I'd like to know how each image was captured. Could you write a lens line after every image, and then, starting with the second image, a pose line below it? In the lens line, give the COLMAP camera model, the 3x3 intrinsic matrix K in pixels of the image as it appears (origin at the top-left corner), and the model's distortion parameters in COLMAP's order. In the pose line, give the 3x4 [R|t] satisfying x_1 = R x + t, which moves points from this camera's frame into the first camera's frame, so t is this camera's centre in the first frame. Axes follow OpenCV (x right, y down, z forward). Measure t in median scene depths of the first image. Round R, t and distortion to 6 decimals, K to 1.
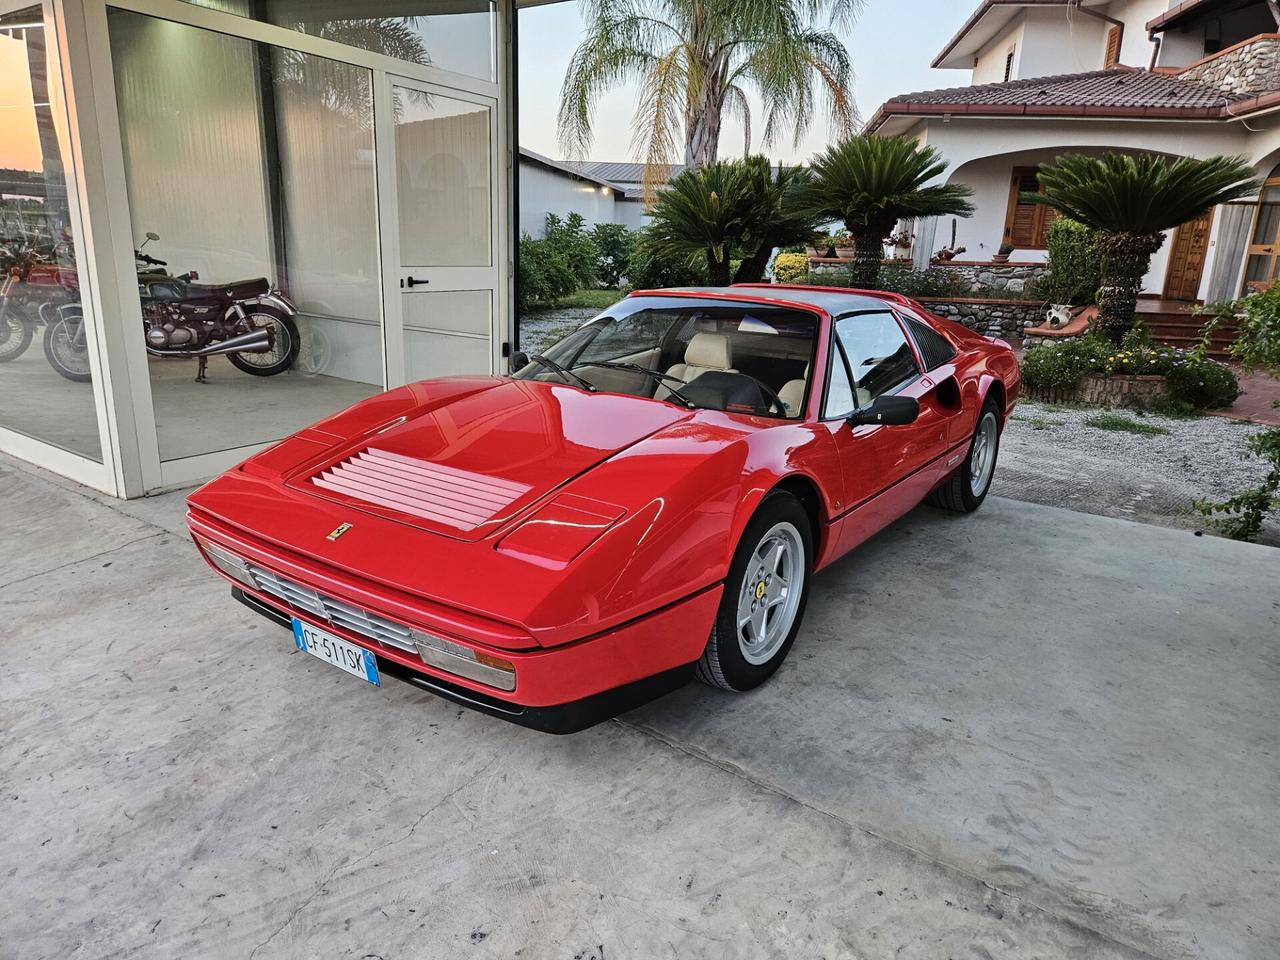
lens RADIAL K [[857.9, 0, 645.2], [0, 857.9, 471.7], [0, 0, 1]] dist [0.065613, -0.054481]
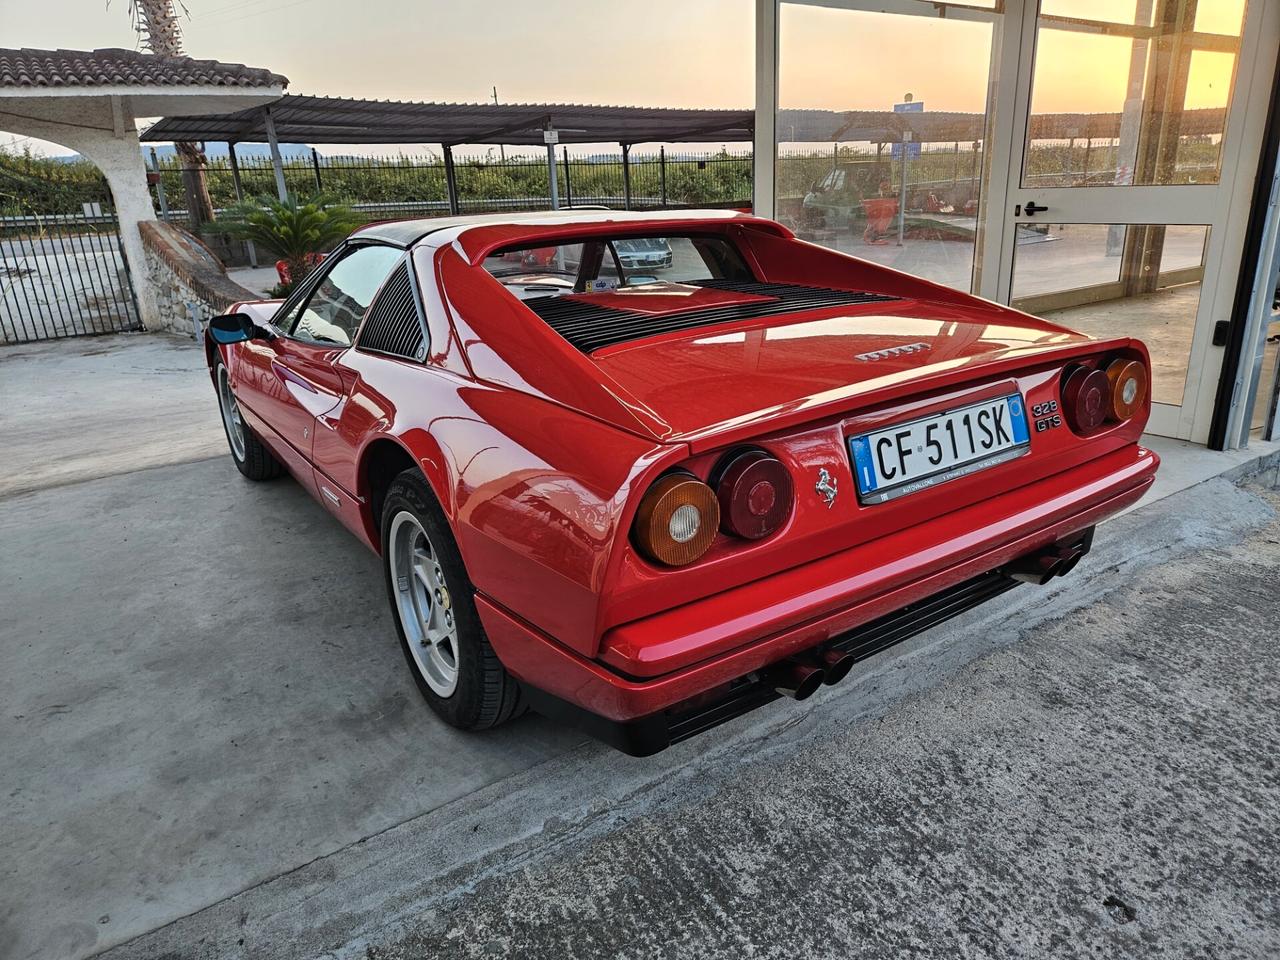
lens RADIAL K [[857.9, 0, 662.3], [0, 857.9, 477.8], [0, 0, 1]] dist [0.065613, -0.054481]
pose [[-0.335901, 0.287008, -0.897105, 0.954534], [-0.221692, 0.901596, 0.371452, -0.355570], [0.915436, 0.323652, -0.239219, 1.566200]]
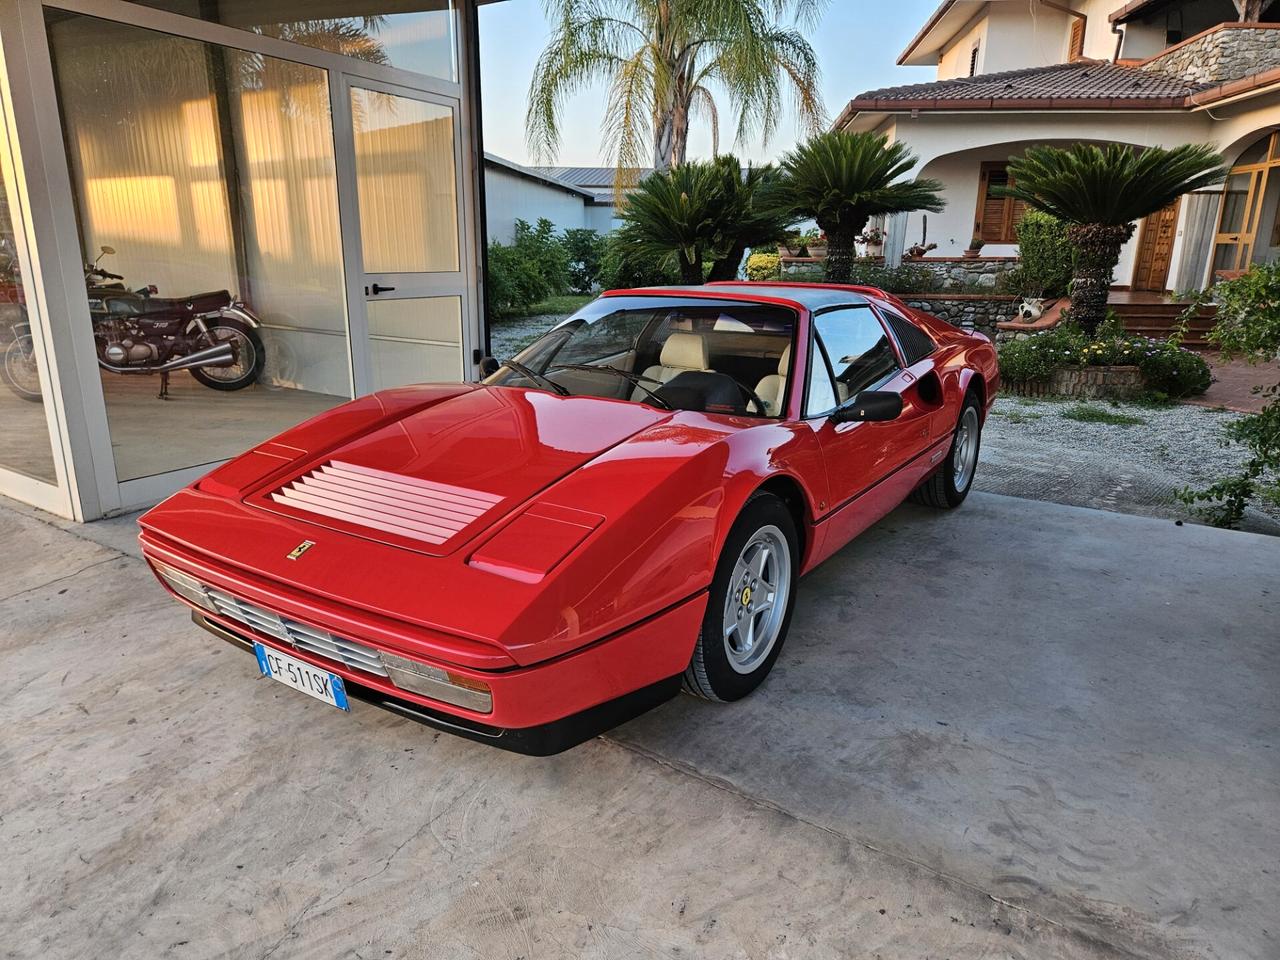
lens RADIAL K [[857.9, 0, 643.9], [0, 857.9, 483.0], [0, 0, 1]] dist [0.065613, -0.054481]
pose [[0.999264, -0.030407, 0.023402, 0.000516], [0.030246, 0.999516, 0.007213, 0.000249], [-0.023610, -0.006499, 0.999700, 0.030764]]
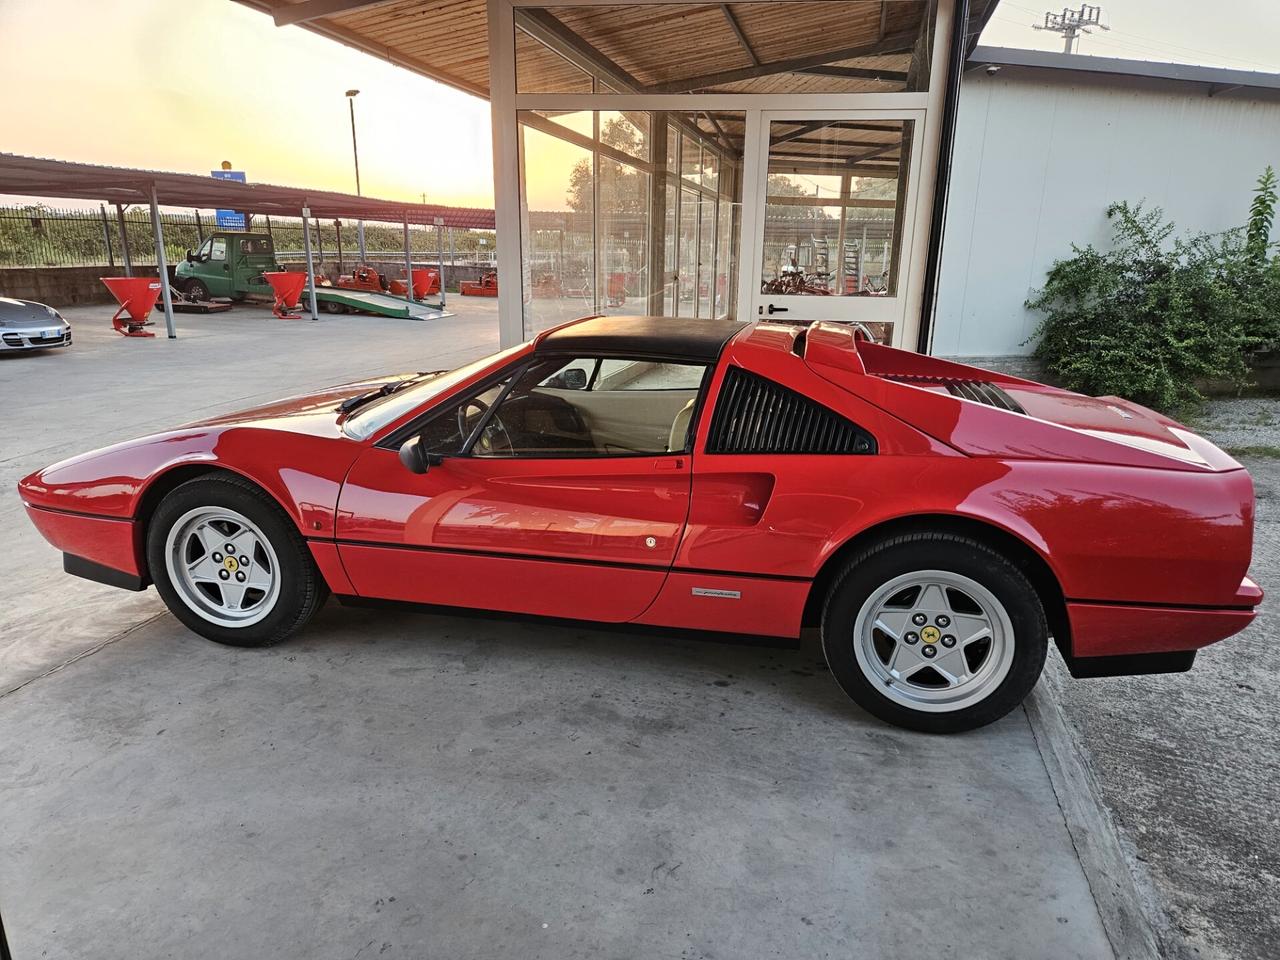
lens RADIAL K [[857.9, 0, 652.3], [0, 857.9, 487.2], [0, 0, 1]] dist [0.065613, -0.054481]
pose [[0.390064, 0.223651, -0.893214, 1.041157], [-0.246078, 0.960091, 0.132935, -0.190394], [0.887297, 0.167947, 0.429532, 0.760006]]
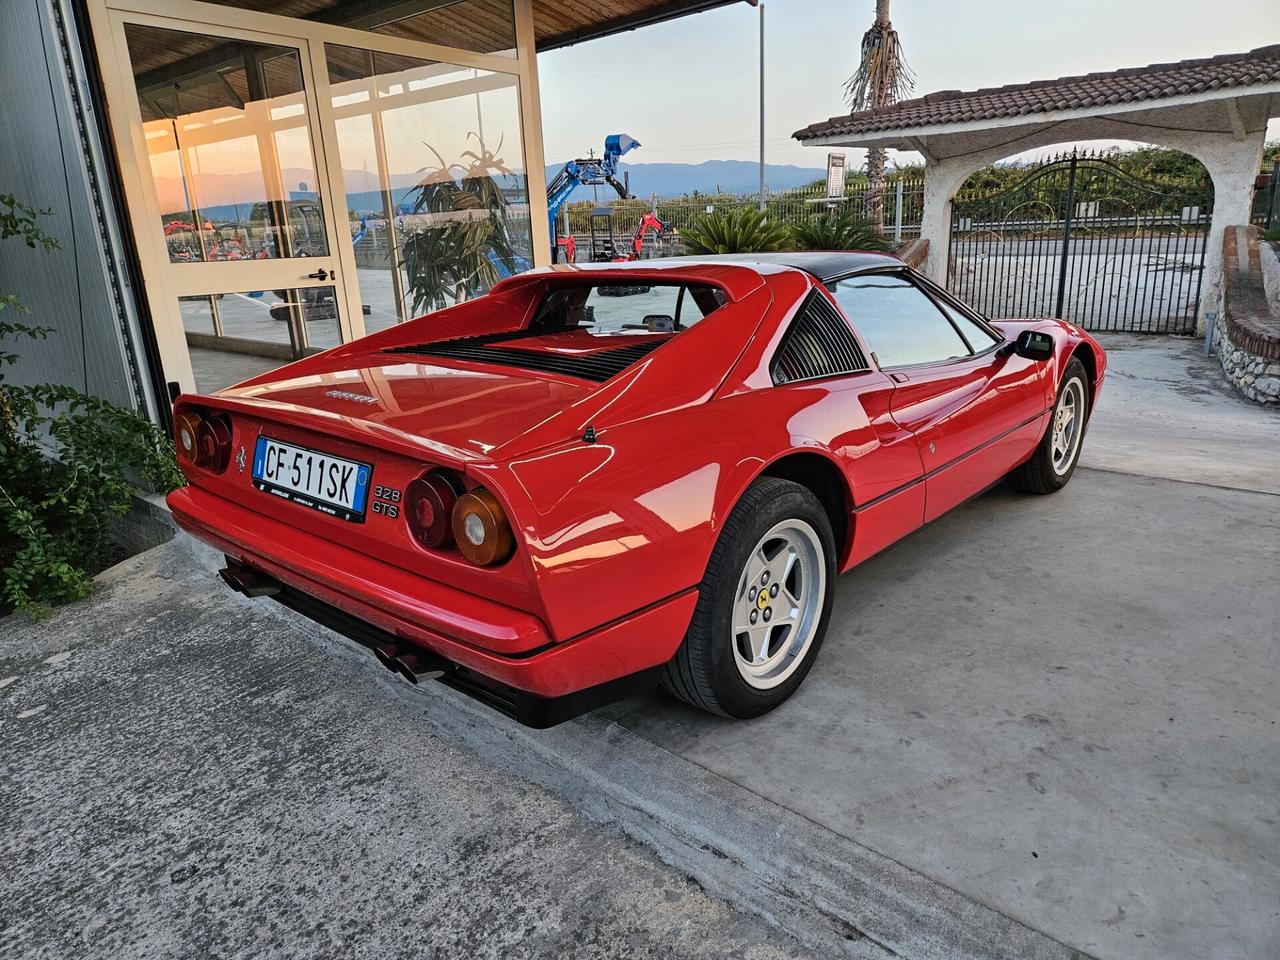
lens RADIAL K [[857.9, 0, 649.8], [0, 857.9, 490.3], [0, 0, 1]] dist [0.065613, -0.054481]
pose [[-0.994825, -0.024768, 0.098534, 0.146702], [0.031883, 0.844733, 0.534237, -0.529034], [-0.096467, 0.534614, -0.839572, 2.079501]]
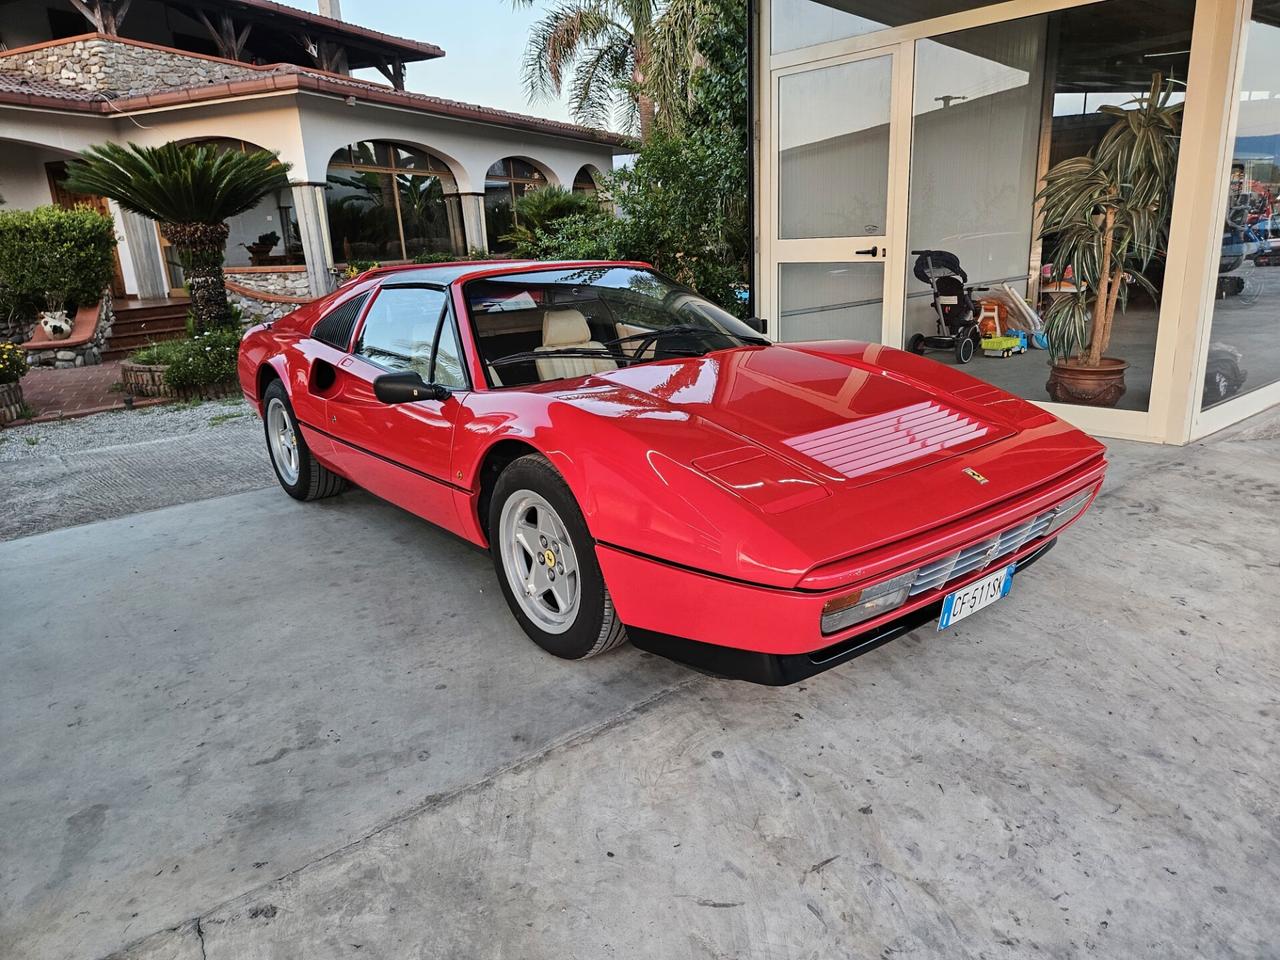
lens RADIAL K [[857.9, 0, 659.7], [0, 857.9, 478.4], [0, 0, 1]] dist [0.065613, -0.054481]
pose [[0.258652, -0.307614, 0.915682, -0.917636], [0.305305, 0.925381, 0.224632, -0.179222], [-0.916454, 0.221460, 0.333268, 0.667795]]
